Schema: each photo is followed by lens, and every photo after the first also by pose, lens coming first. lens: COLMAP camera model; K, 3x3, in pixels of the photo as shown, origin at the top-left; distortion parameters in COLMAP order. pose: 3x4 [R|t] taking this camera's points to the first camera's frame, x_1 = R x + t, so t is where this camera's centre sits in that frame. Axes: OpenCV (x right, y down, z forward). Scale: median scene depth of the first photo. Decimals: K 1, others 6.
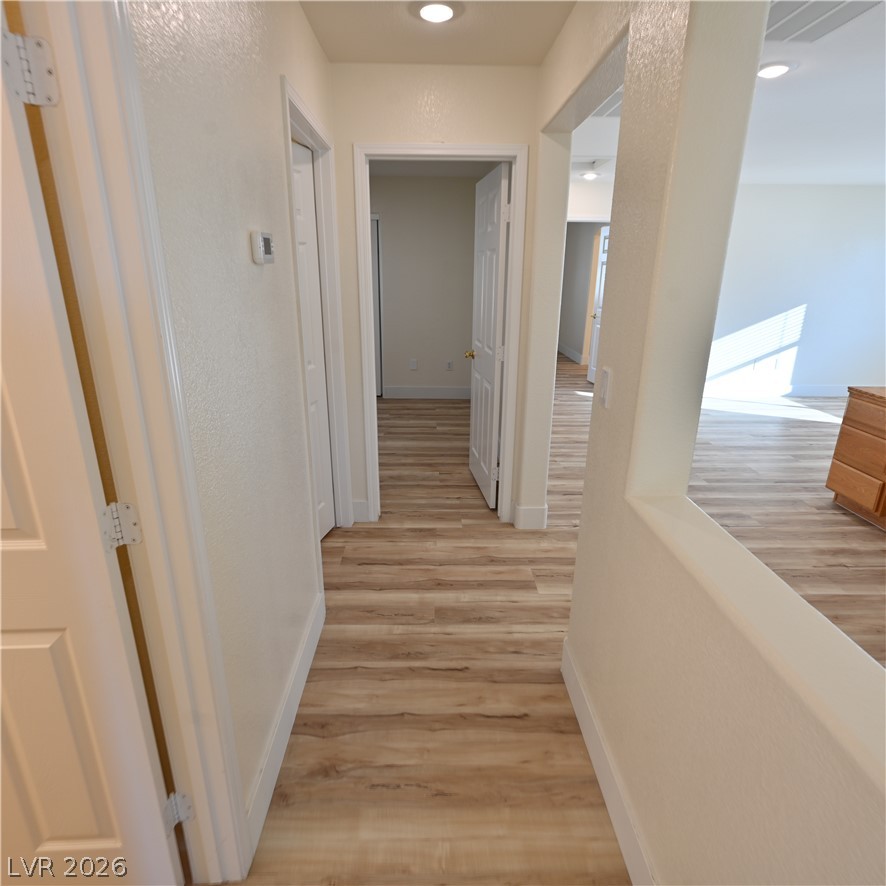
lens RADIAL K [[523.1, 0, 444.1], [0, 523.1, 445.6], [0, 0, 1]] dist [-0.001267, -0.000647]
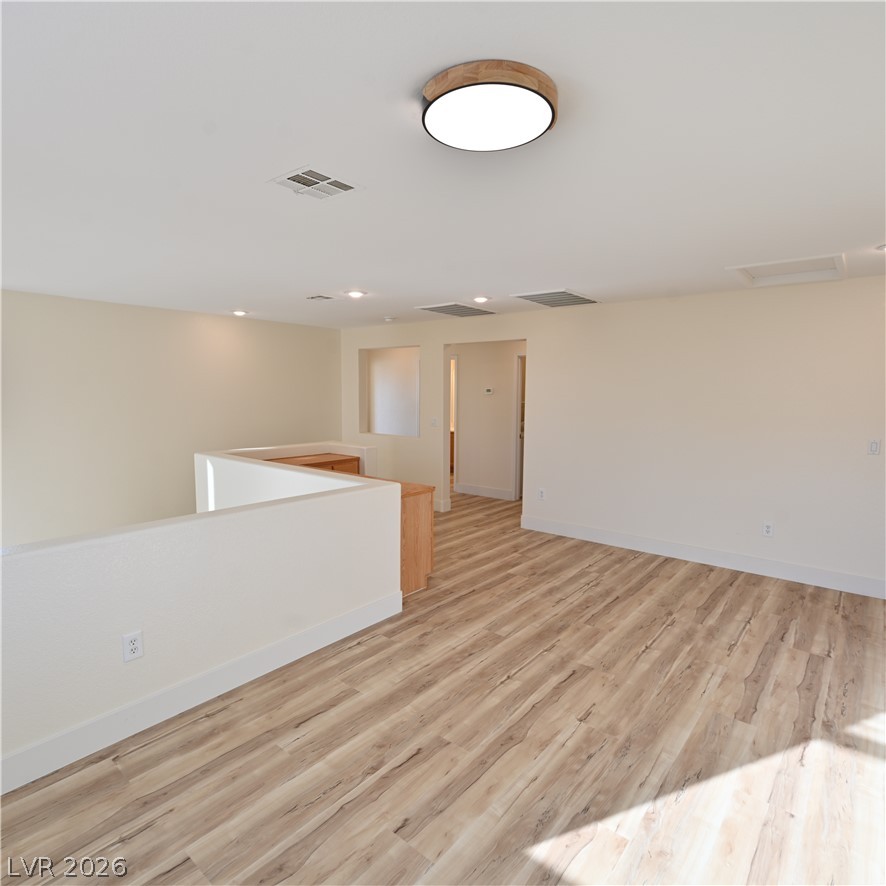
lens RADIAL K [[523.1, 0, 444.1], [0, 523.1, 445.6], [0, 0, 1]] dist [-0.001267, -0.000647]
pose [[-0.654930, 0.062825, -0.753074, 1.455789], [-0.254988, 0.919722, 0.298484, -0.497089], [0.711371, 0.387511, -0.586334, 1.471252]]
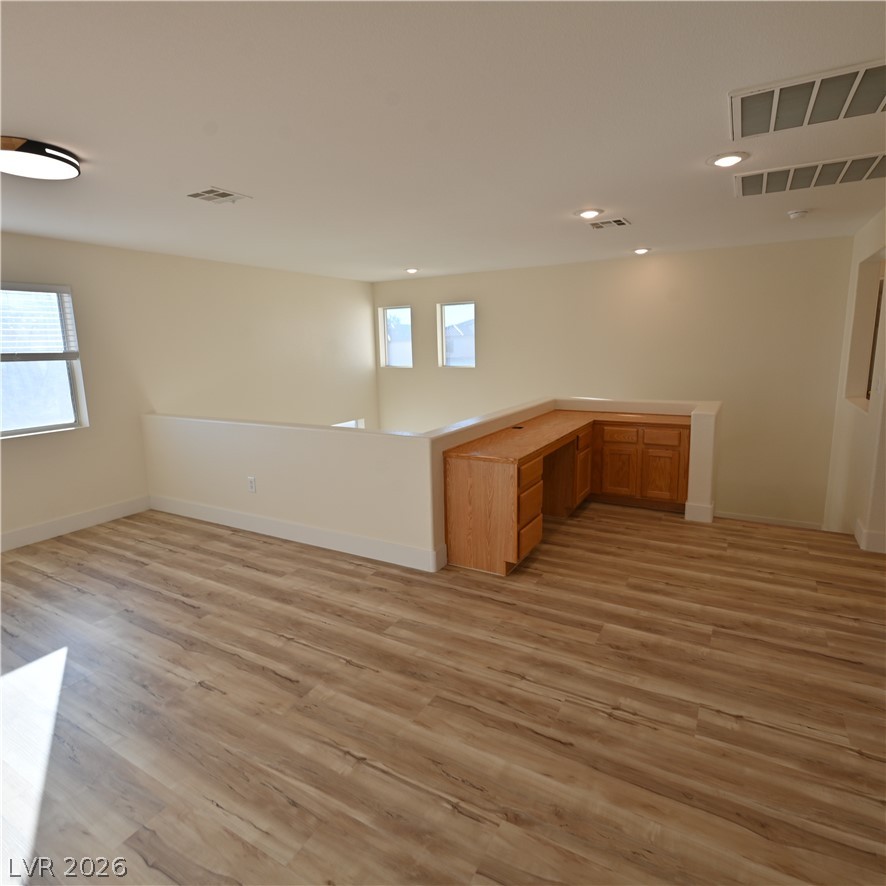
lens RADIAL K [[523.1, 0, 444.1], [0, 523.1, 445.6], [0, 0, 1]] dist [-0.001267, -0.000647]
pose [[-0.853423, -0.091016, 0.513211, 0.345300], [0.178963, 0.873607, 0.452530, -0.515186], [-0.489532, 0.478046, -0.729267, 1.521683]]
